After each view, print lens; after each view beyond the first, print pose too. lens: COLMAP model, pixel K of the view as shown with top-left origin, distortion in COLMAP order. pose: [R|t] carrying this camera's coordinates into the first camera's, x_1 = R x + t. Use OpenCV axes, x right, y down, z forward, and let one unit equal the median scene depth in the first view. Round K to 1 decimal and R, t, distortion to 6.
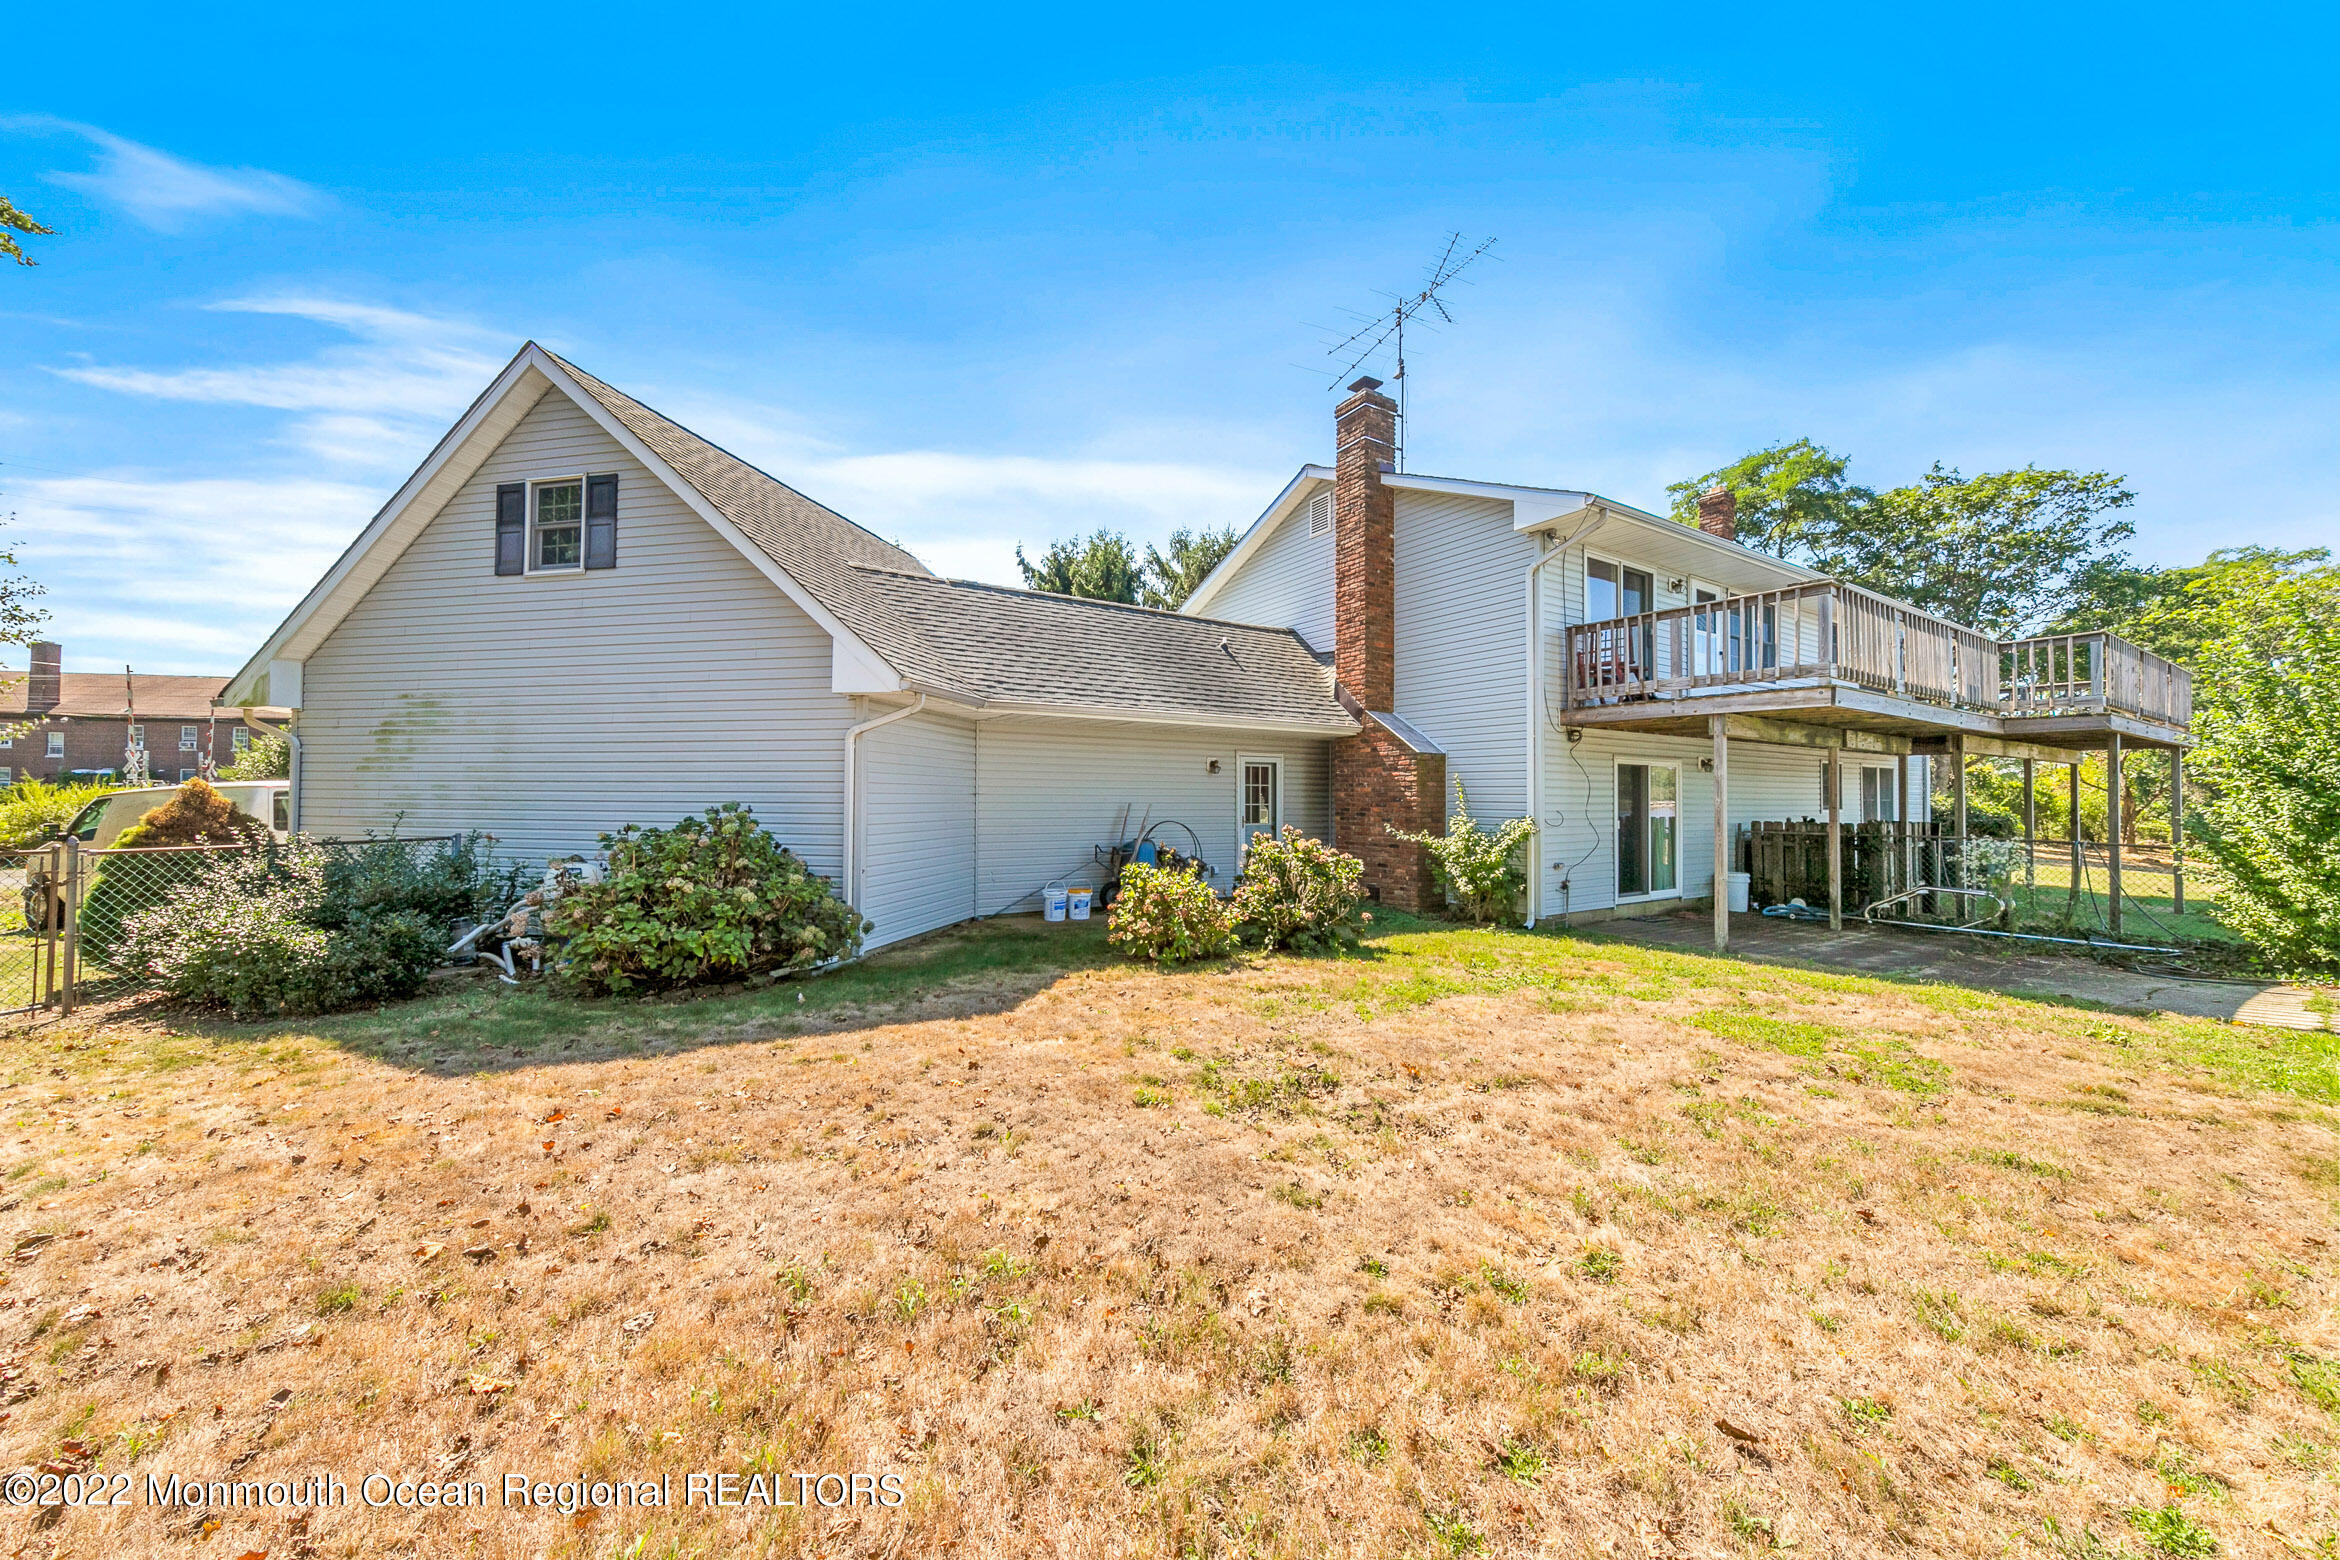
lens RADIAL K [[794.6, 0, 1177.8], [0, 794.6, 780.5], [0, 0, 1]] dist [0.008787, -0.000120]
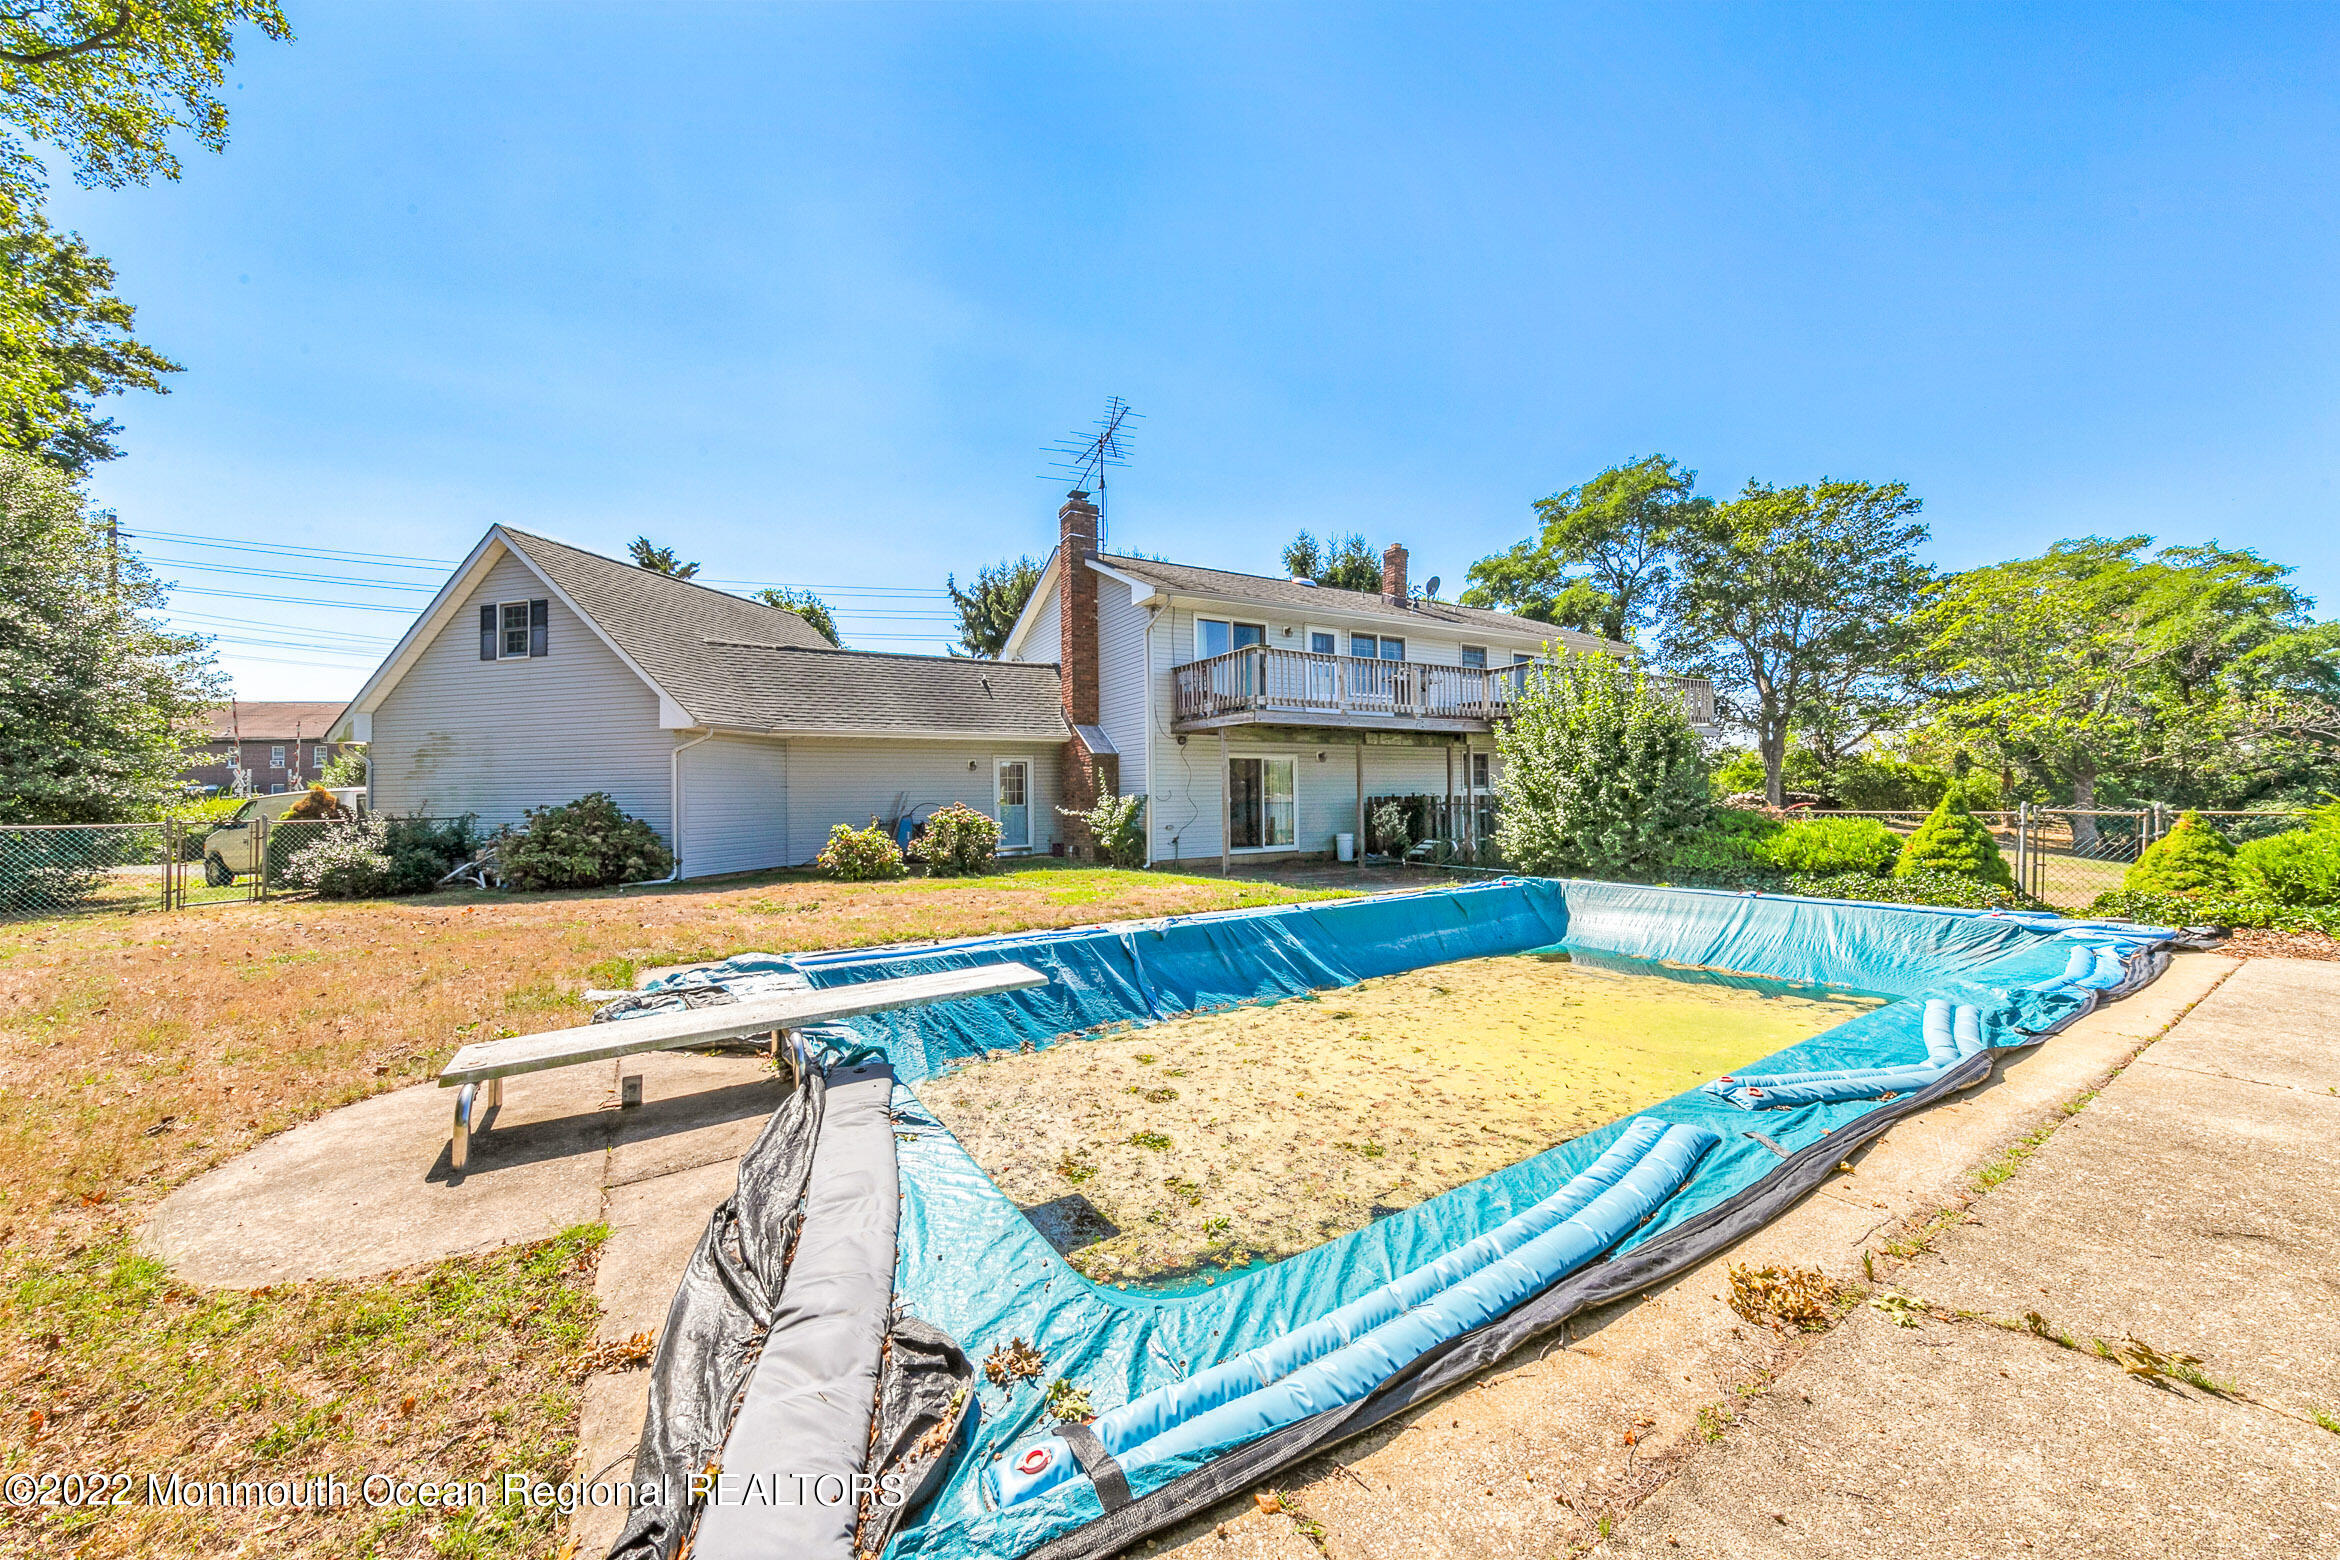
lens RADIAL K [[794.6, 0, 1162.3], [0, 794.6, 779.0], [0, 0, 1]] dist [0.008787, -0.000120]
pose [[0.998515, -0.020350, -0.050528, 0.624694], [0.020475, 0.999788, 0.001962, 0.016192], [0.050477, -0.002994, 0.998721, -0.575040]]
